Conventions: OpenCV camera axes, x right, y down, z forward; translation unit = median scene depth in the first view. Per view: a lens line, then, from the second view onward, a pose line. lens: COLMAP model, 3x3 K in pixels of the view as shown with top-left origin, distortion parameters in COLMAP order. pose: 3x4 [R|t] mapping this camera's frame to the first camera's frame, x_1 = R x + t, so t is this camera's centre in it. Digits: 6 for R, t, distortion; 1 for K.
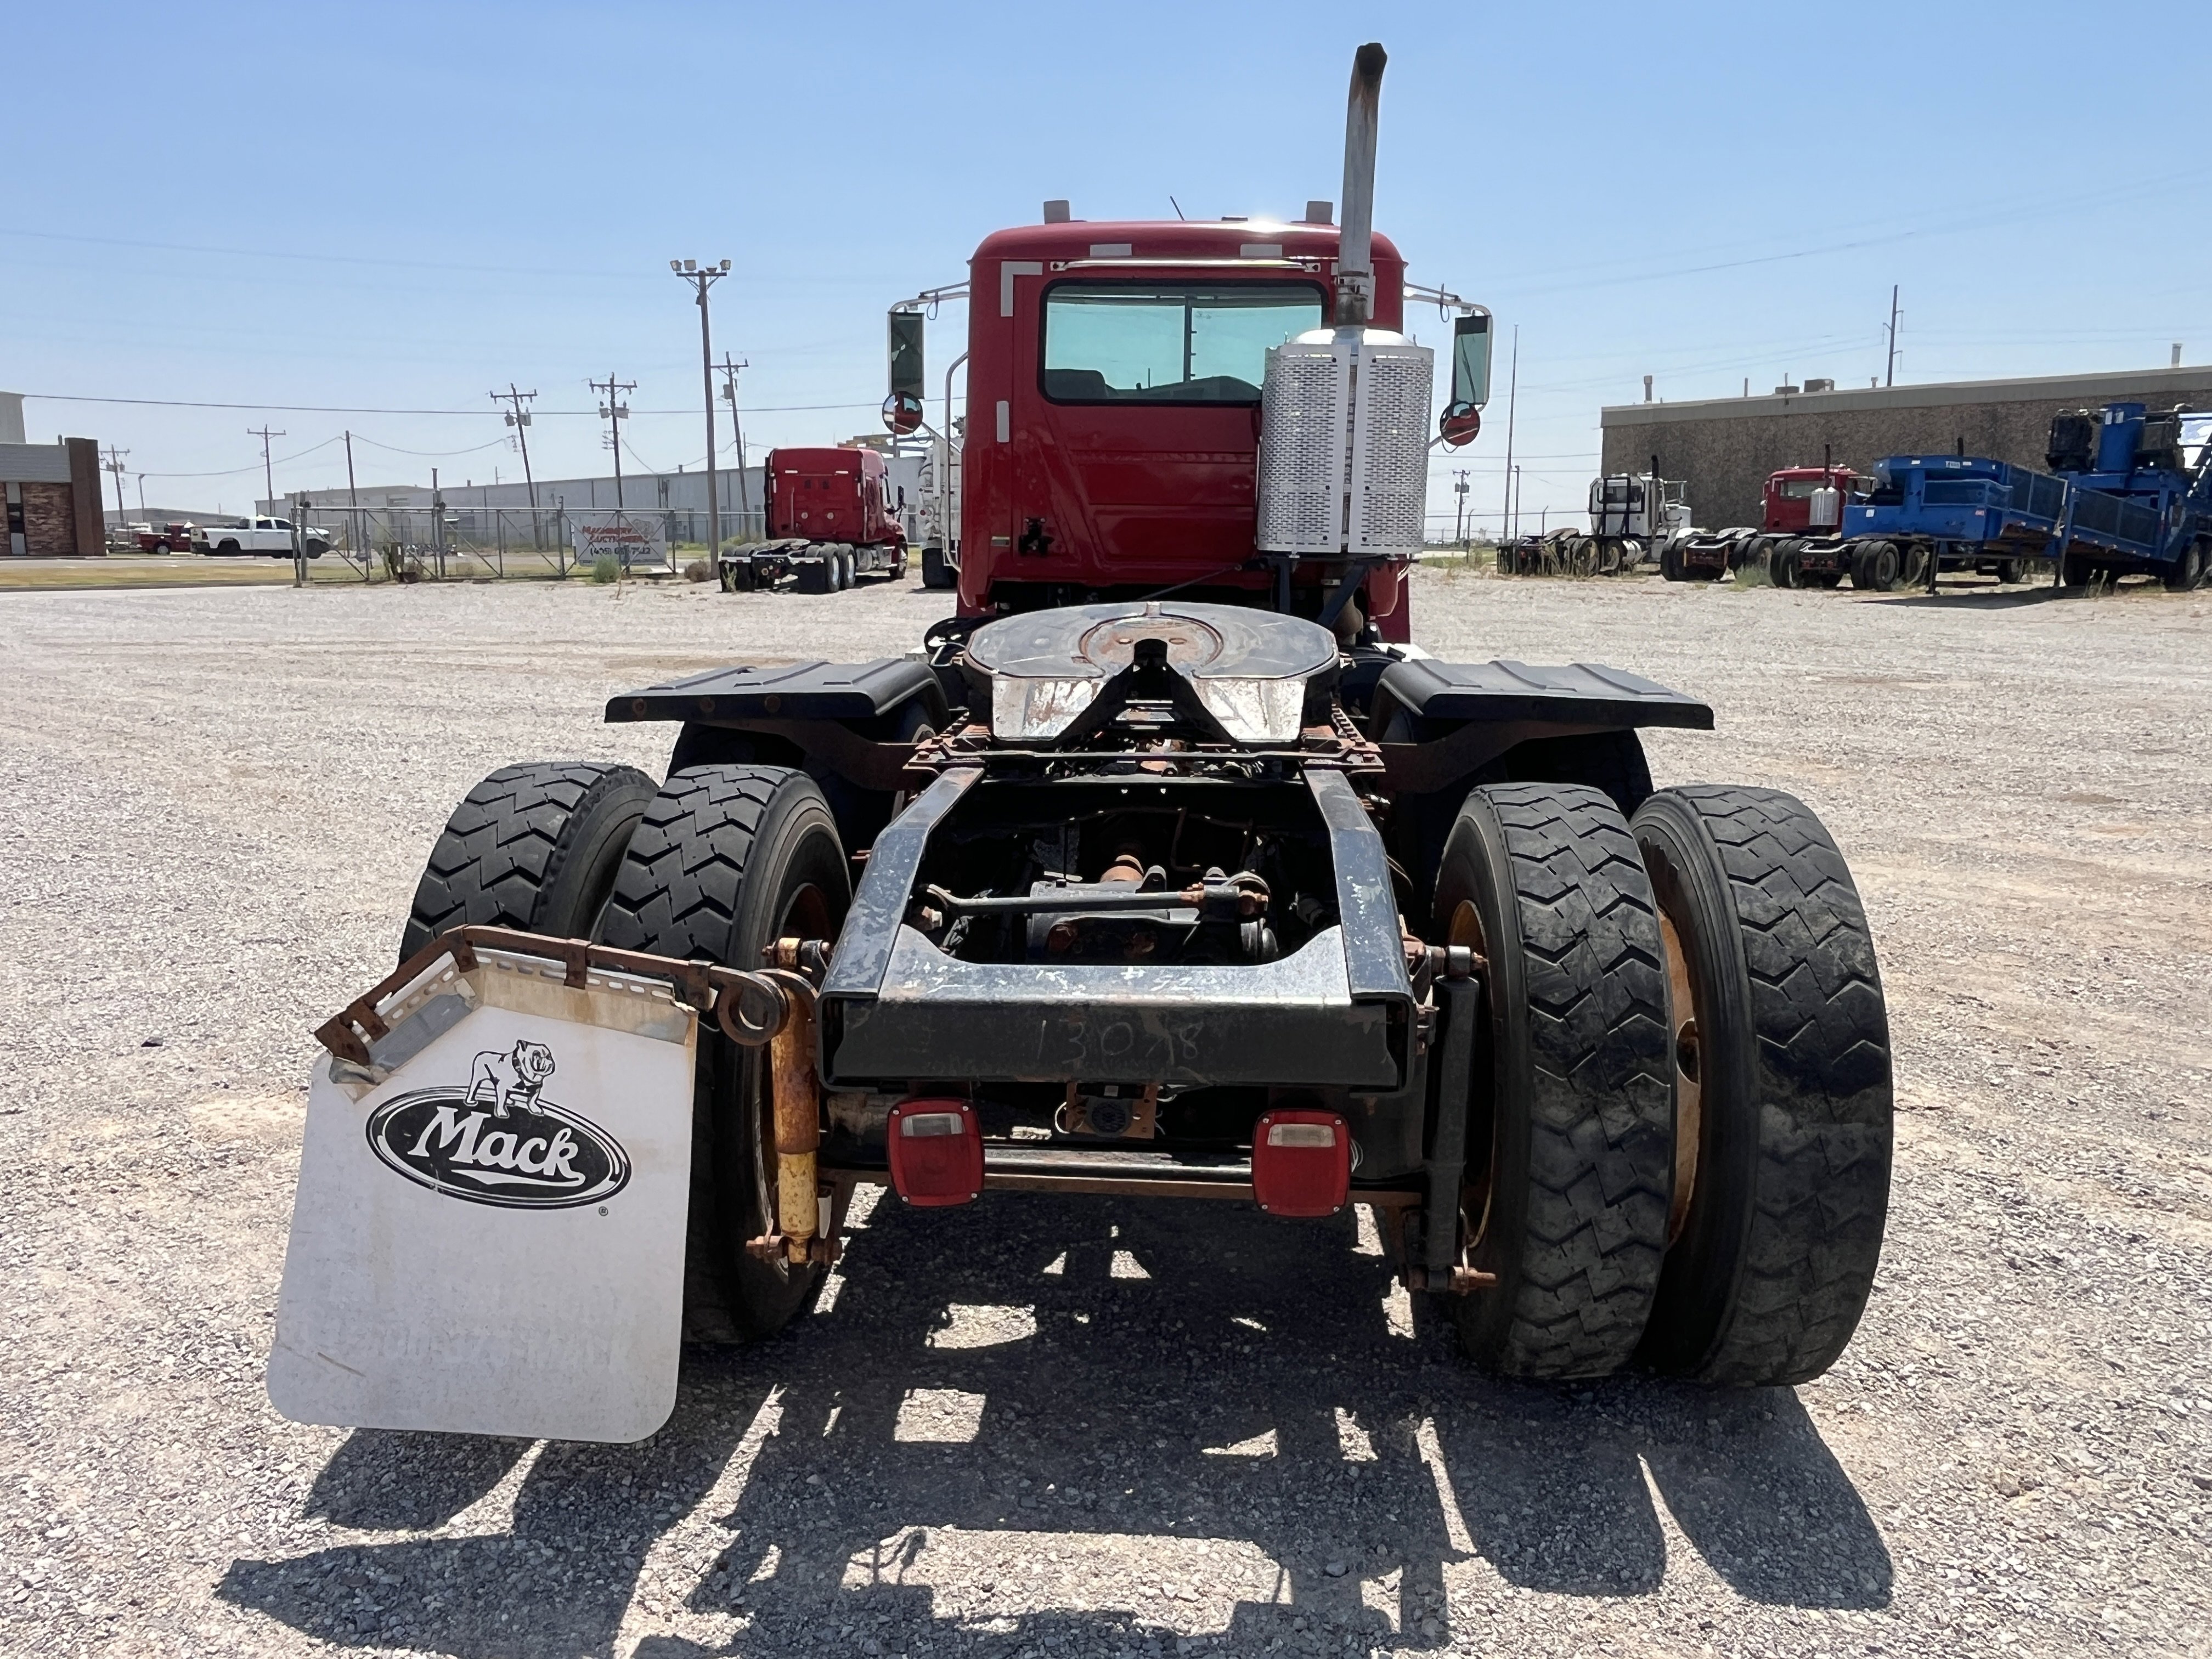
lens RADIAL K [[1657.2, 0, 1095.7], [0, 1657.2, 826.3], [0, 0, 1]] dist [0.001365, -0.002045]
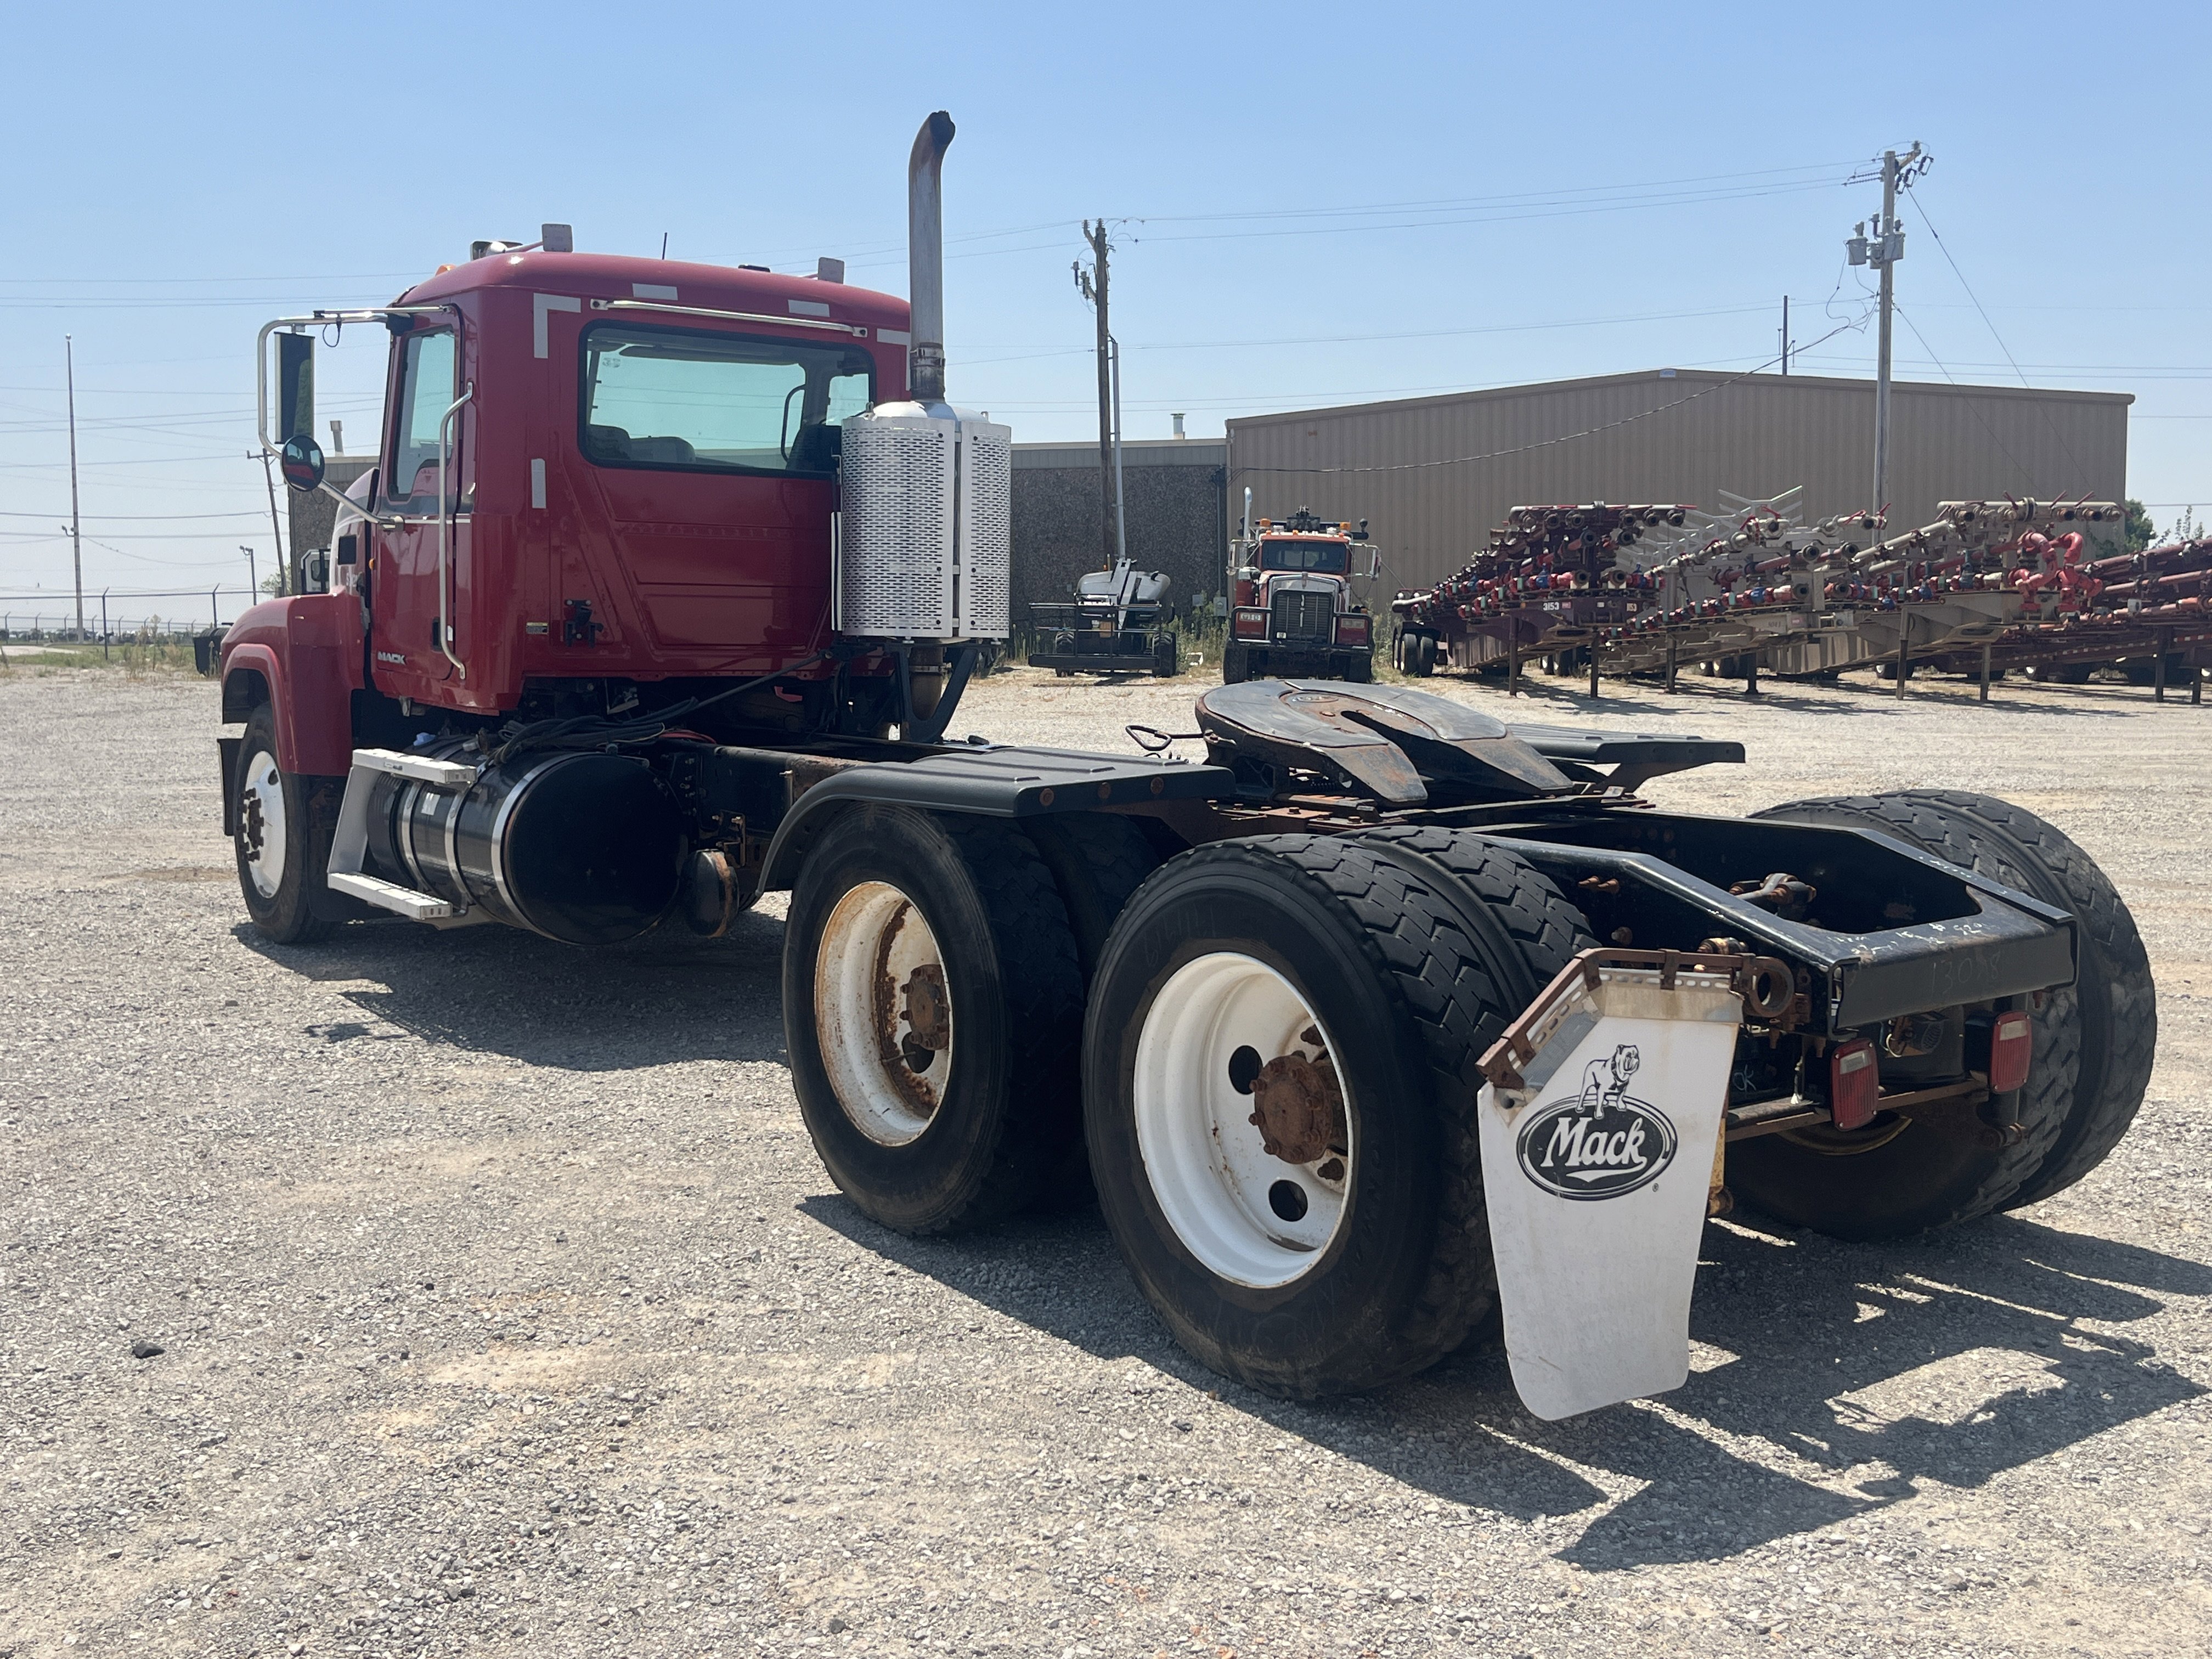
lens RADIAL K [[2178.9, 0, 1106.0], [0, 2178.9, 829.5], [0, 0, 1]] dist [0.009946, 0.026404]
pose [[0.760443, -0.067618, 0.645875, -1.561674], [0.119033, 0.992228, -0.036269, -0.007612], [-0.638403, 0.104461, 0.762581, 0.051365]]
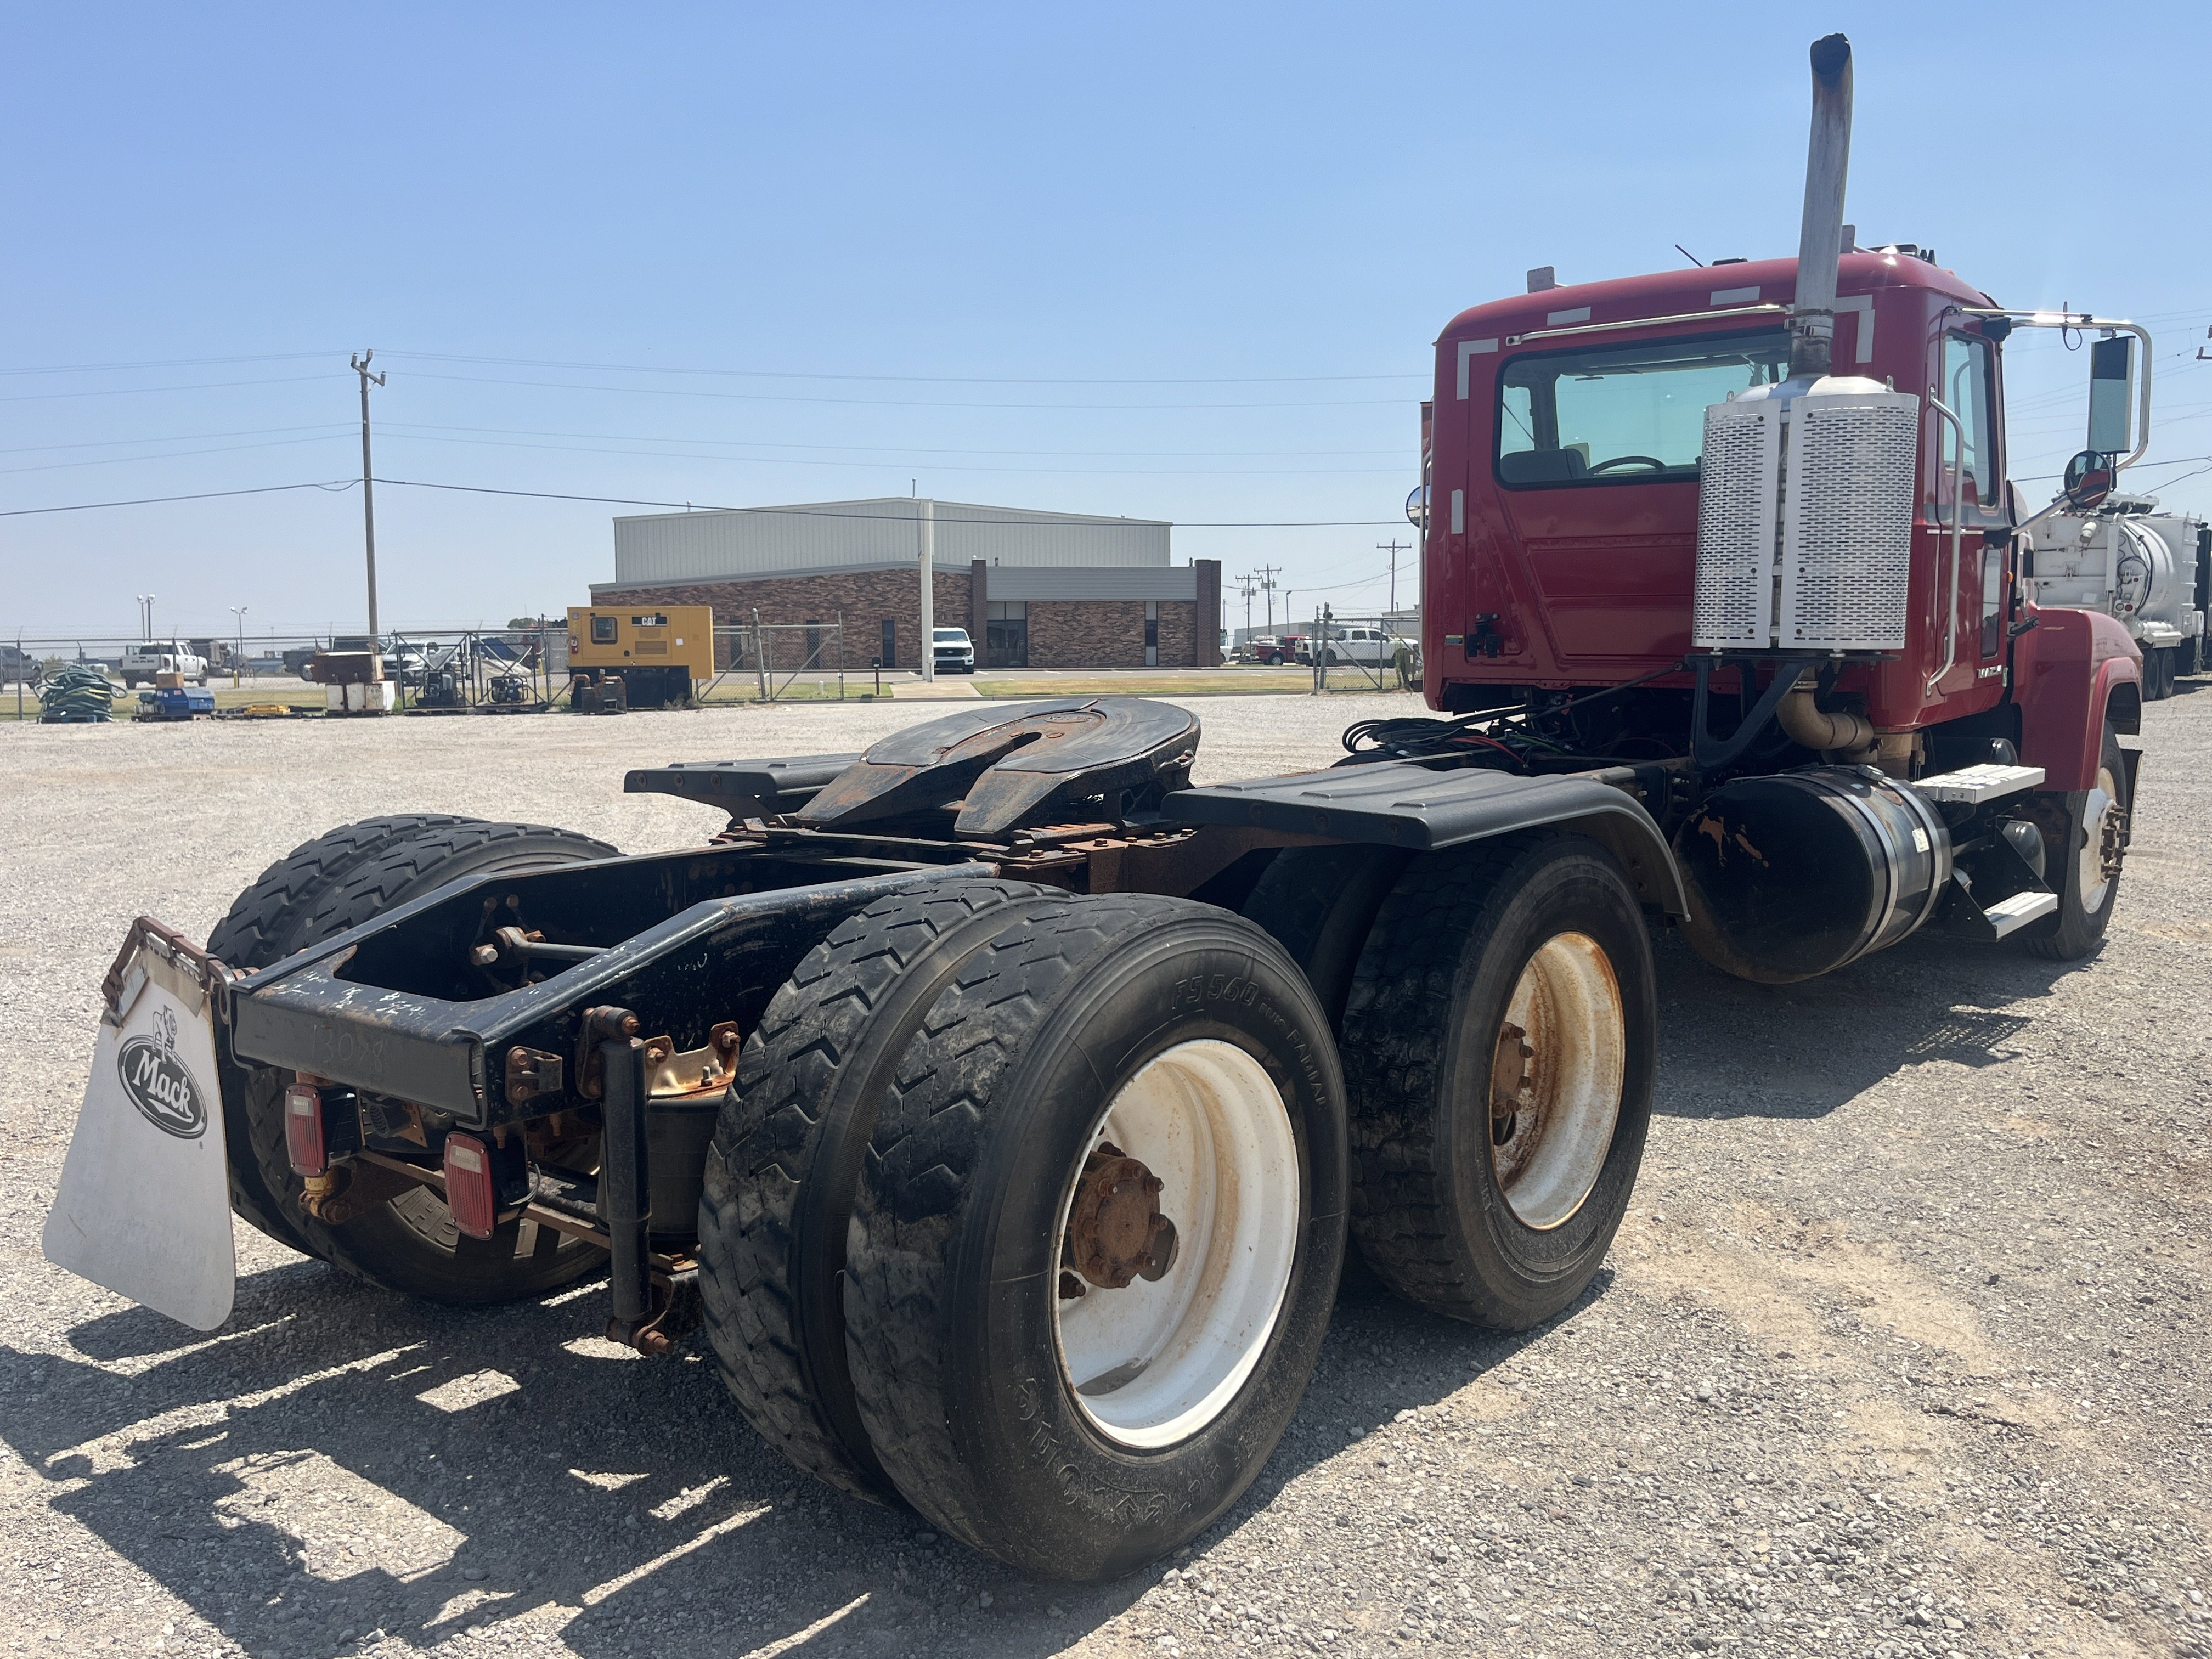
lens RADIAL K [[1819.8, 0, 1106.0], [0, 1819.8, 829.5], [0, 0, 1]] dist [0.040087, -0.047047]
pose [[0.807694, 0.049968, -0.587480, 1.114595], [-0.092167, 0.994853, -0.042098, -0.020418], [0.582353, 0.088149, 0.808143, 0.225437]]
